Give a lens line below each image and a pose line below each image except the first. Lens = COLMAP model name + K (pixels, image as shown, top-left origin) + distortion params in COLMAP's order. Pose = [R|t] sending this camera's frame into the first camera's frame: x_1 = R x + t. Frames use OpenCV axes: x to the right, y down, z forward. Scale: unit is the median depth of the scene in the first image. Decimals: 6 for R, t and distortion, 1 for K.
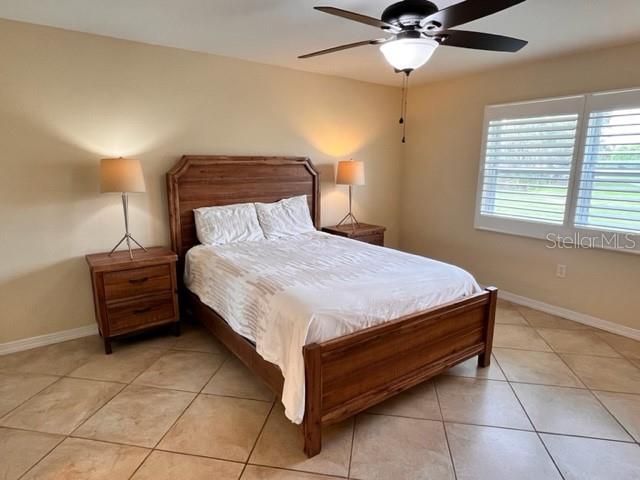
lens RADIAL K [[383.4, 0, 318.0], [0, 383.4, 241.0], [0, 0, 1]] dist [-0.004655, 0.000248]
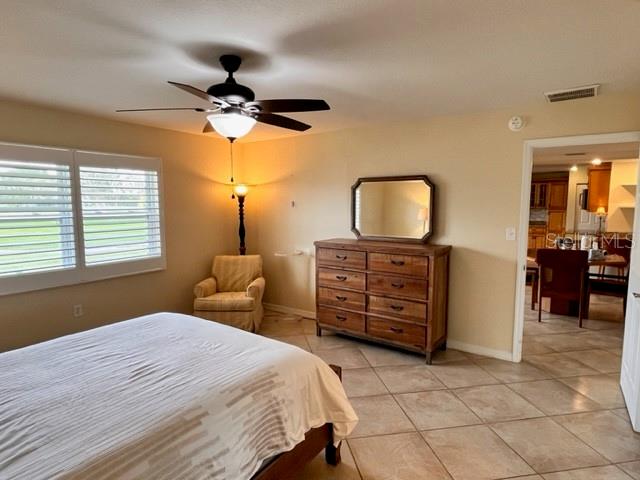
lens RADIAL K [[383.4, 0, 318.0], [0, 383.4, 241.0], [0, 0, 1]] dist [-0.004655, 0.000248]
pose [[-0.355779, -0.102723, 0.928908, -0.625407], [0.186876, 0.966048, 0.178405, -0.192574], [-0.915696, 0.237063, -0.324503, 0.774677]]
